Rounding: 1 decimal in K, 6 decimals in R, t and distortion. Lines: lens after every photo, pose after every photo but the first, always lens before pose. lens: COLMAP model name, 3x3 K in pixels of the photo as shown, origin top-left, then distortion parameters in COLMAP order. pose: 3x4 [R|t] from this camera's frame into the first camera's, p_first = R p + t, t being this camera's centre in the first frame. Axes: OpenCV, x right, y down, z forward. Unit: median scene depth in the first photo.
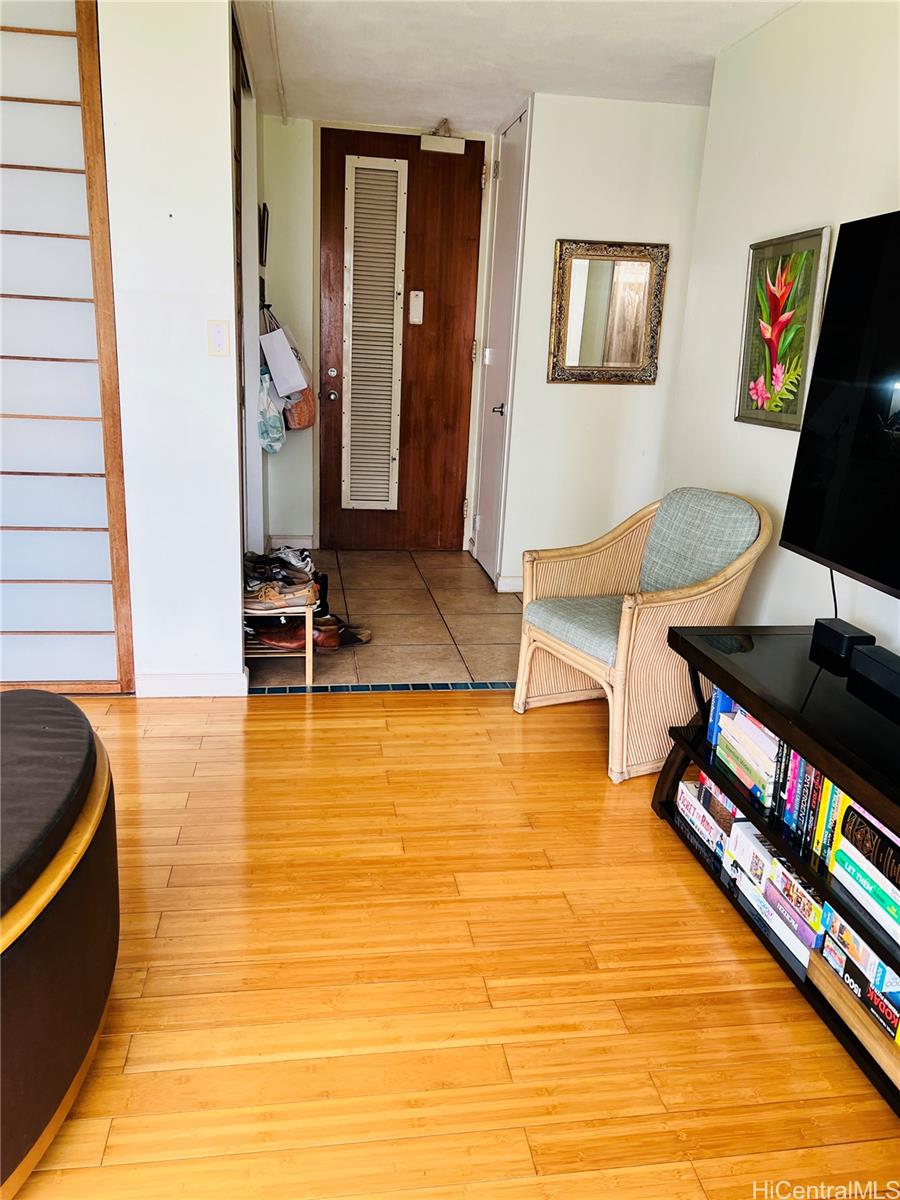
lens RADIAL K [[898.6, 0, 453.6], [0, 898.6, 602.9], [0, 0, 1]] dist [0.075688, -0.079050]
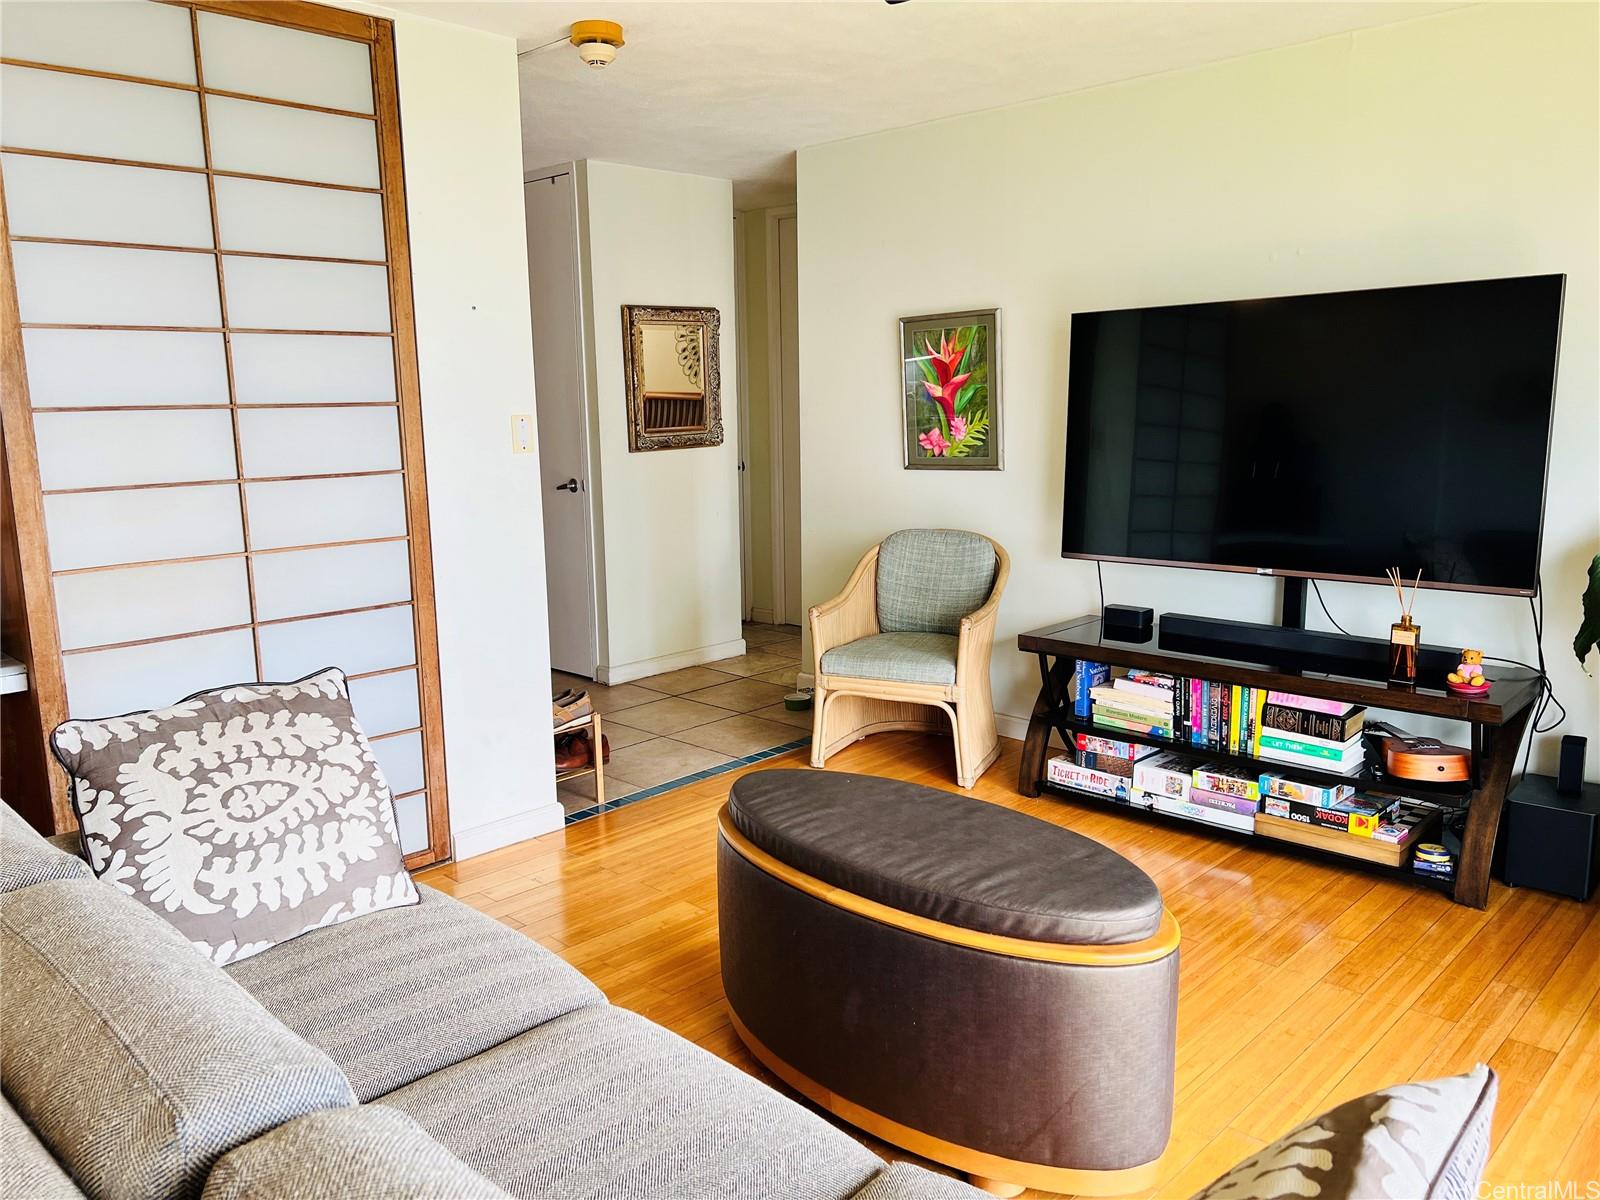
lens RADIAL K [[1195.2, 0, 789.2], [0, 1195.2, 612.6], [0, 0, 1]] dist [0.058744, -0.070383]
pose [[0.798160, -0.167077, 0.578813, -0.765209], [0.220434, 0.975143, -0.022490, -0.028704], [-0.560668, 0.145541, 0.815150, -0.109904]]
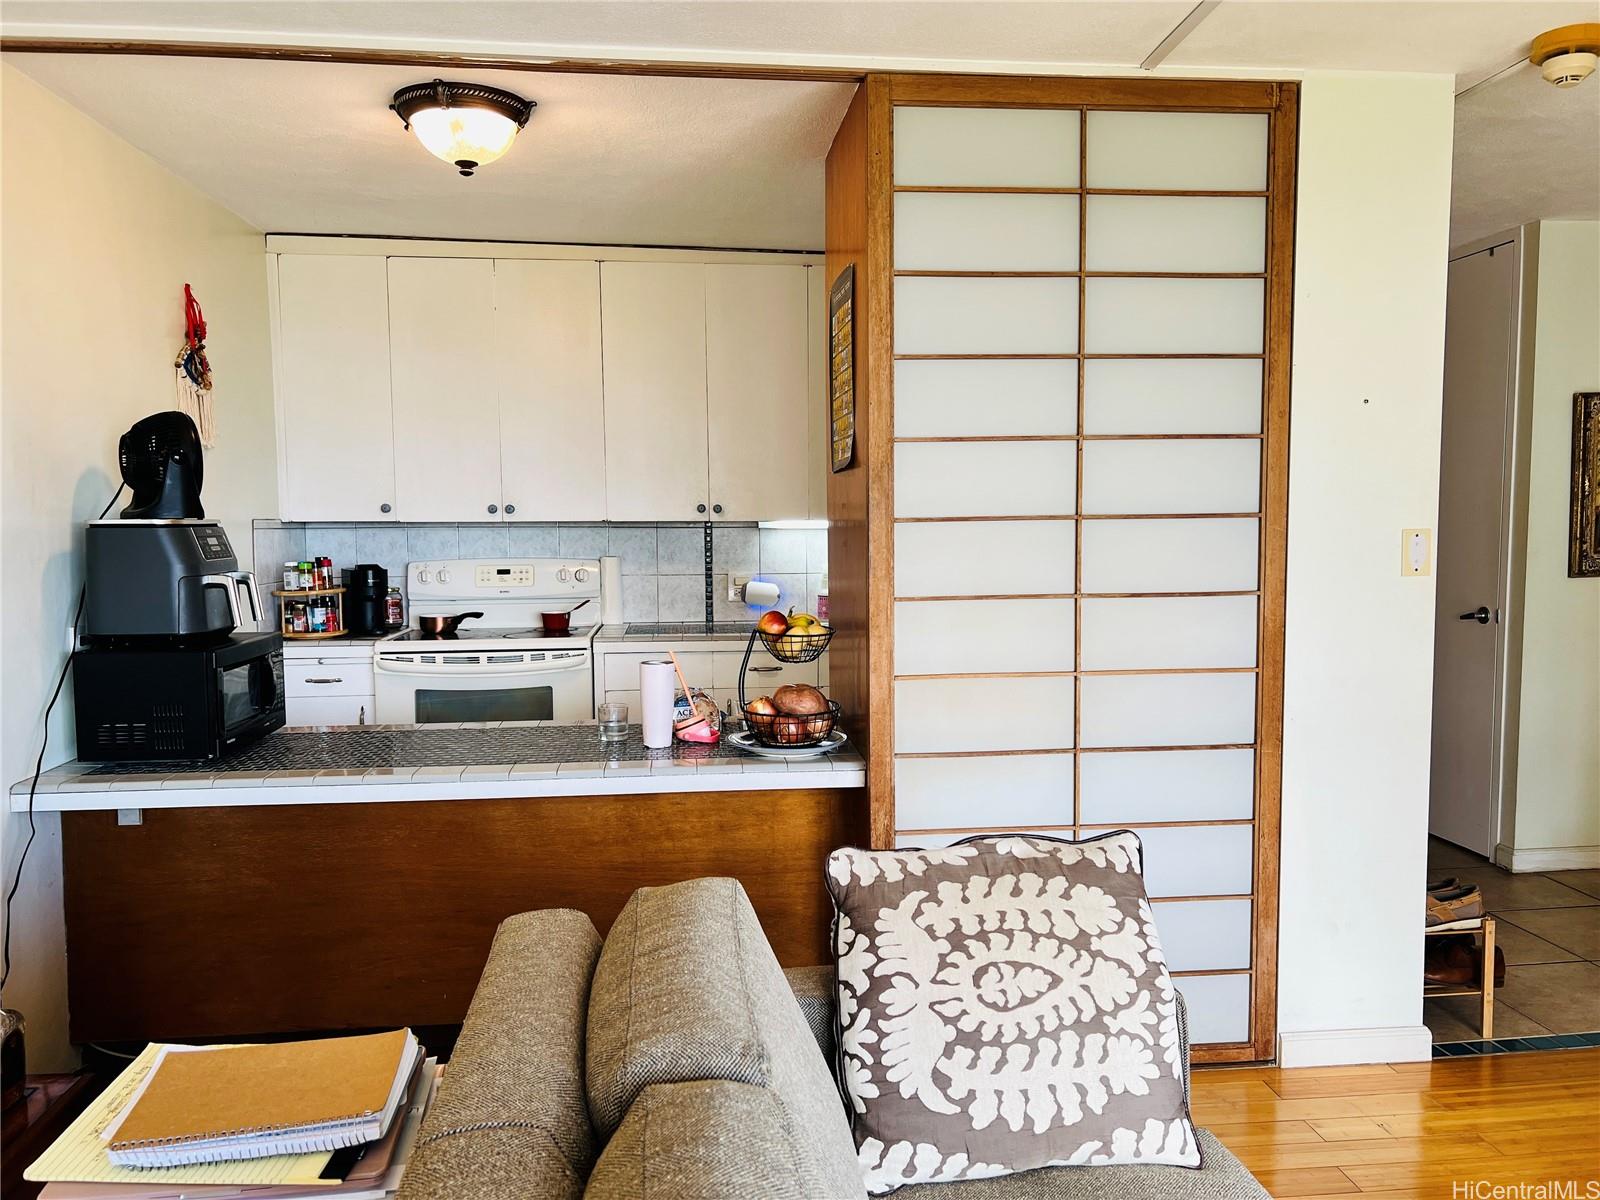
lens RADIAL K [[1194.9, 0, 802.4], [0, 1194.9, 613.5], [0, 0, 1]] dist [0.037419, -0.040668]
pose [[0.996972, -0.053219, -0.056689, -0.691971], [0.040518, 0.977837, -0.205412, -0.062702], [0.066365, 0.202493, 0.977032, 0.027576]]
